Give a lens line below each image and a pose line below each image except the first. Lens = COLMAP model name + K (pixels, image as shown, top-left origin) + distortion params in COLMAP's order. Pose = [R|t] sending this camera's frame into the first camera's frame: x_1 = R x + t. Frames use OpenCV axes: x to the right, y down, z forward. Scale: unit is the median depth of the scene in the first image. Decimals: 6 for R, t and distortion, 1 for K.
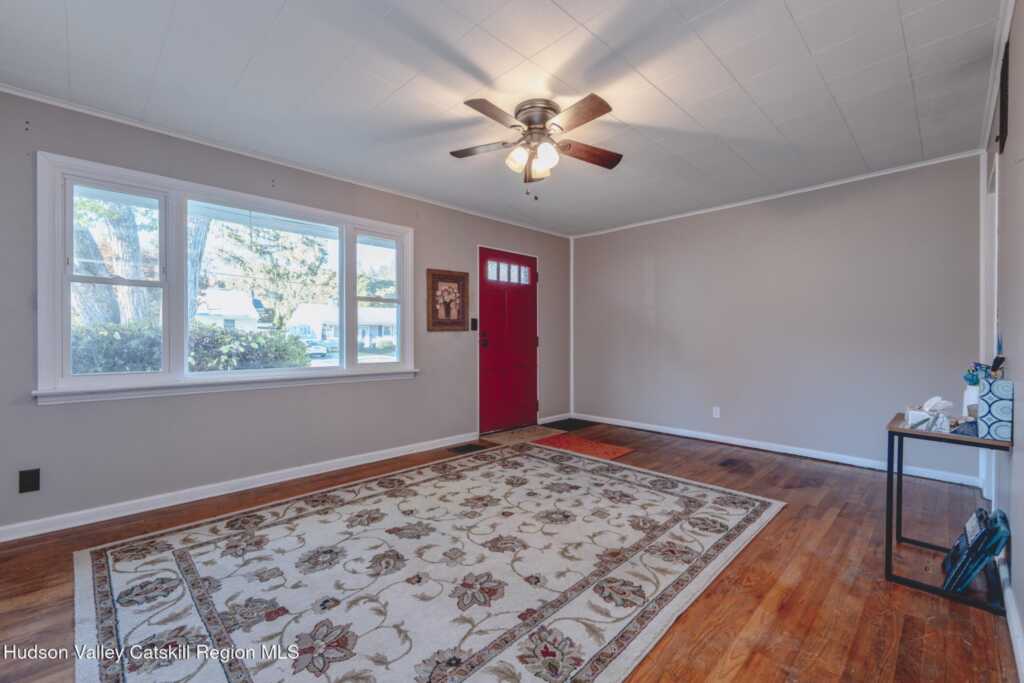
lens RADIAL K [[422.3, 0, 506.9], [0, 422.3, 335.4], [0, 0, 1]] dist [0.001290, 0.000085]
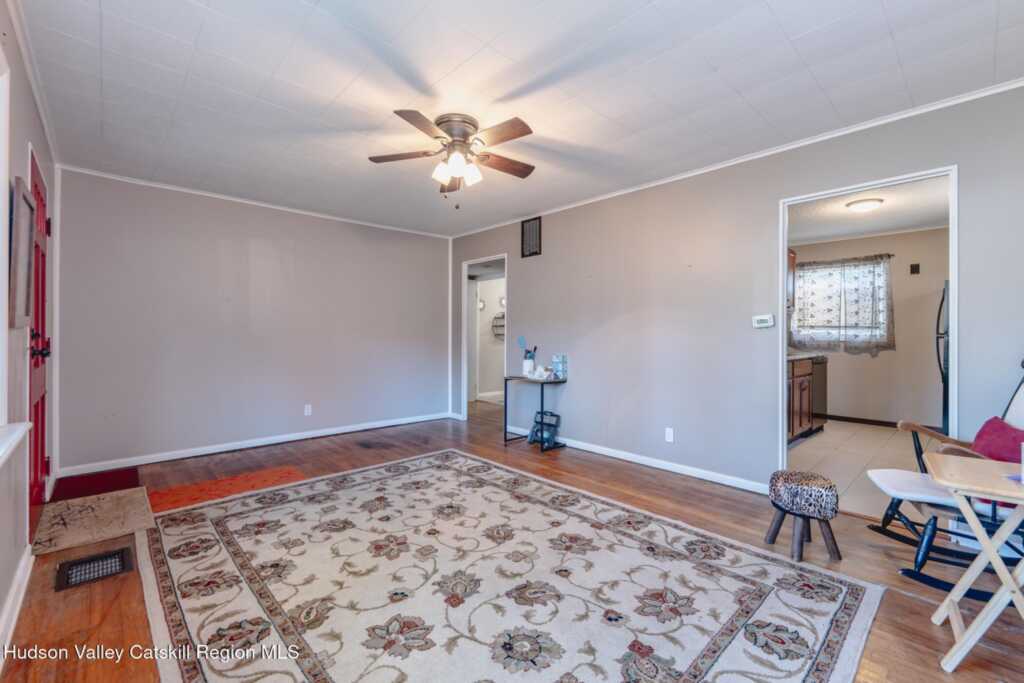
lens RADIAL K [[438.5, 0, 510.9], [0, 438.5, 333.9], [0, 0, 1]] dist [0.002339, 0.000152]
pose [[0.018485, -0.000714, 0.999829, -0.937895], [-0.009153, 0.999958, 0.000883, -0.016838], [-0.999787, -0.009168, 0.018478, 0.790771]]
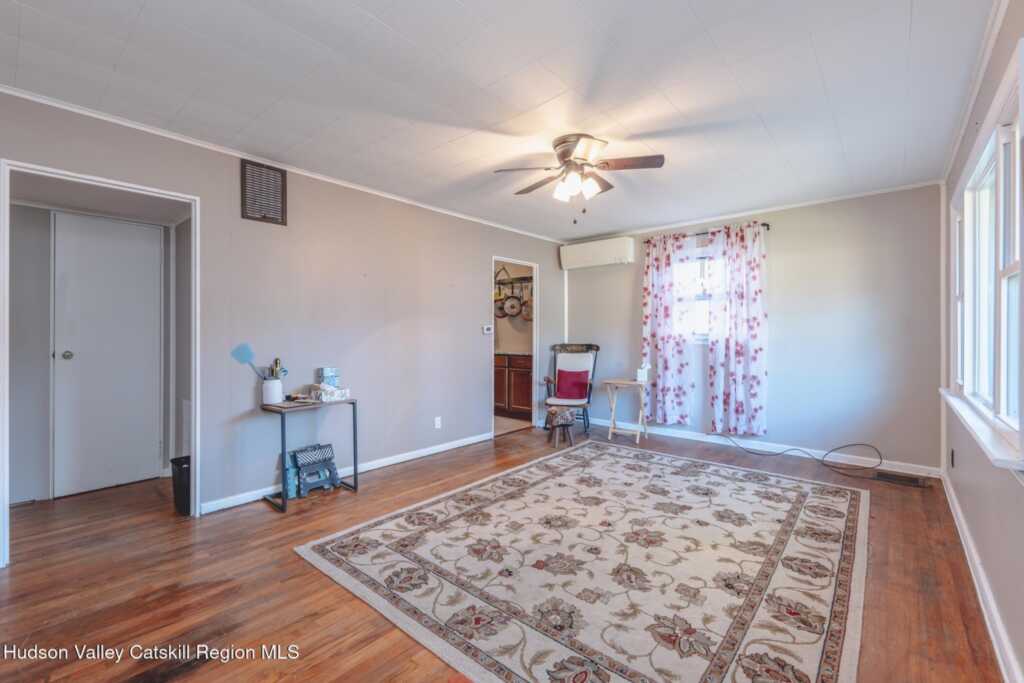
lens RADIAL K [[444.4, 0, 500.8], [0, 444.4, 336.6], [0, 0, 1]] dist [0.000940, 0.000002]
pose [[-0.996615, 0.000643, -0.082202, 0.330379], [0.000461, 0.999997, 0.002241, -0.030771], [0.082203, 0.002196, -0.996613, 1.987966]]
